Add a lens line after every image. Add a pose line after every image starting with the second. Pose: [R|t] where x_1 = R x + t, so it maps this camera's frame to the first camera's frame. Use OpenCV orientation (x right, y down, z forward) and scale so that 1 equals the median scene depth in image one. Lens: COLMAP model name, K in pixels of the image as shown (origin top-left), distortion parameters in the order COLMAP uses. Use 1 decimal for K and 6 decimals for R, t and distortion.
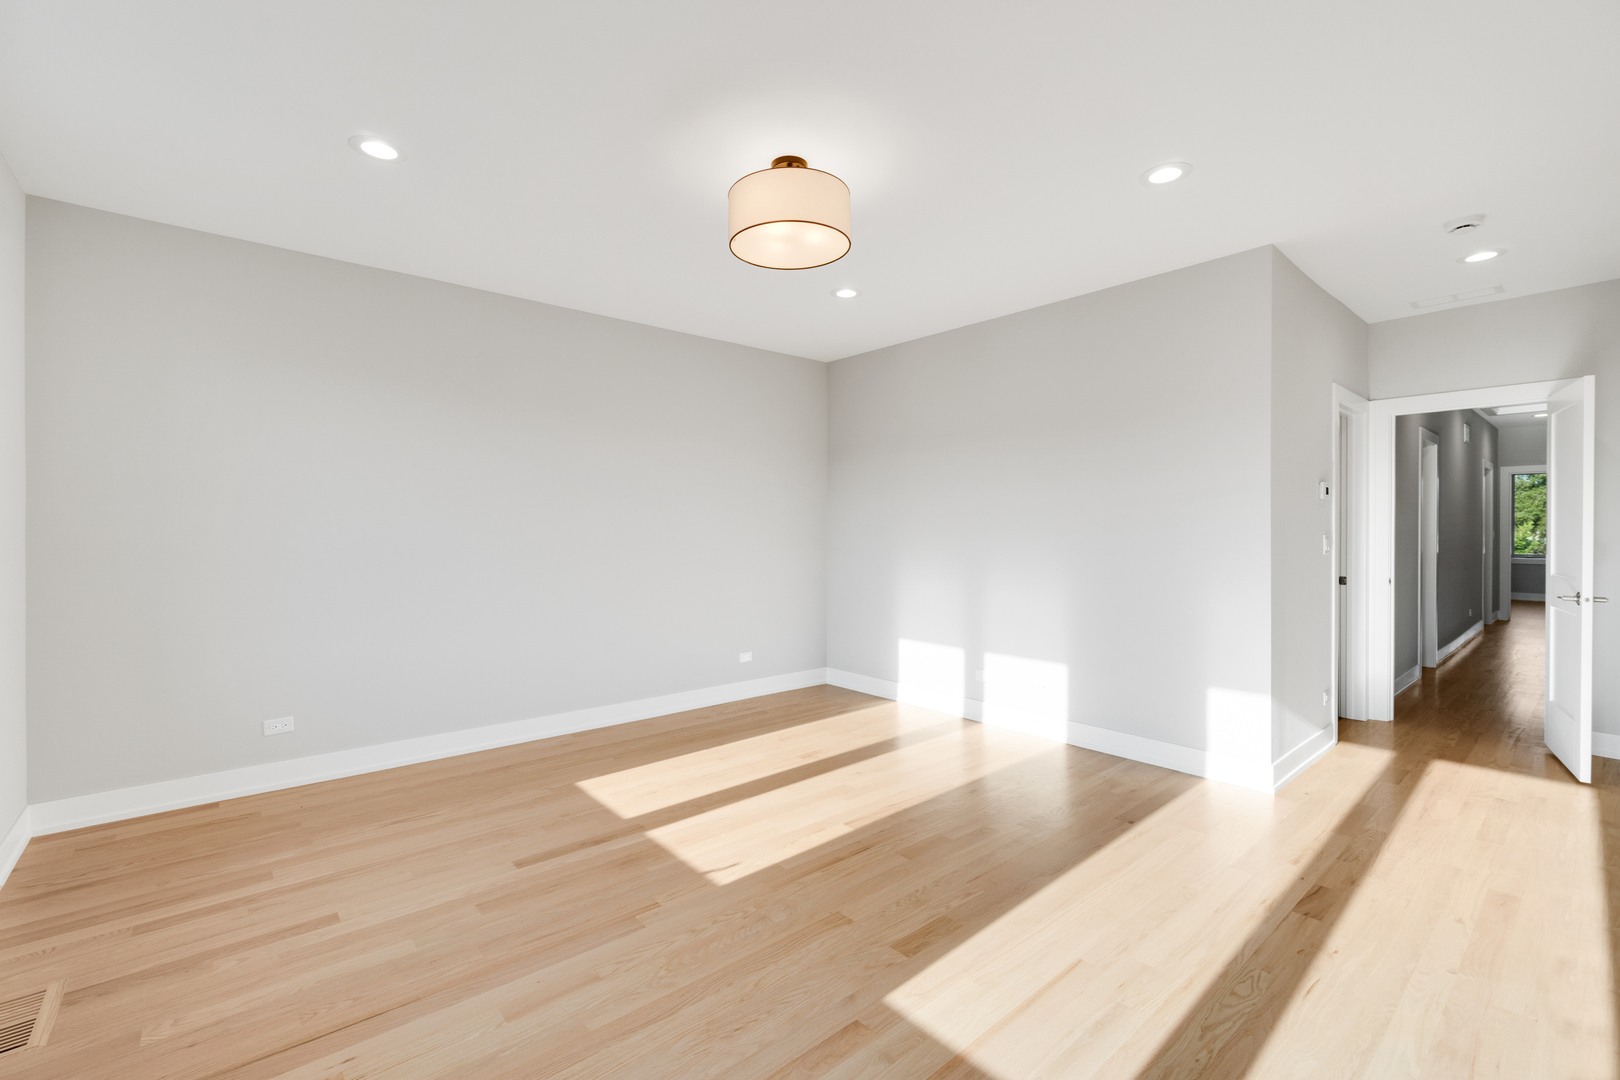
lens RADIAL K [[696.9, 0, 789.8], [0, 696.9, 530.1], [0, 0, 1]] dist [-0.004261, 0.000601]
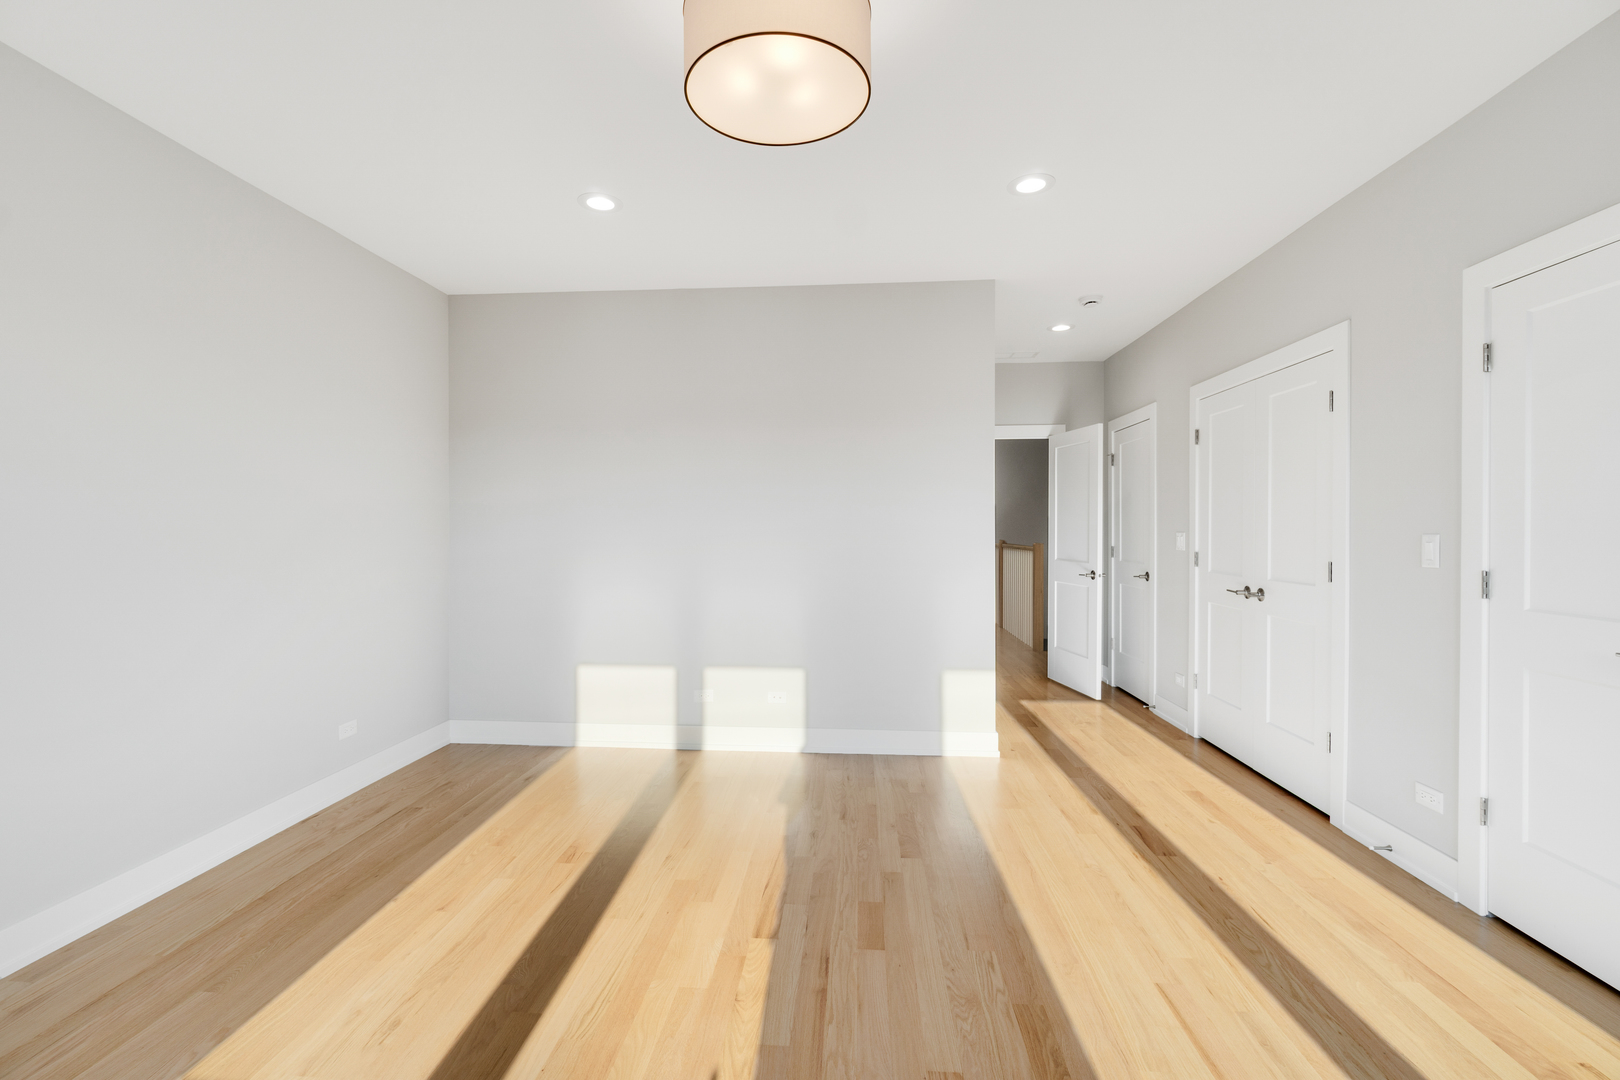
lens RADIAL K [[696.9, 0, 809.5], [0, 696.9, 540.9], [0, 0, 1]] dist [-0.004261, 0.000601]
pose [[0.705593, -0.011956, 0.708517, -0.313695], [0.004065, 0.999909, 0.012826, 0.004430], [-0.708606, -0.006170, 0.705577, 0.372977]]
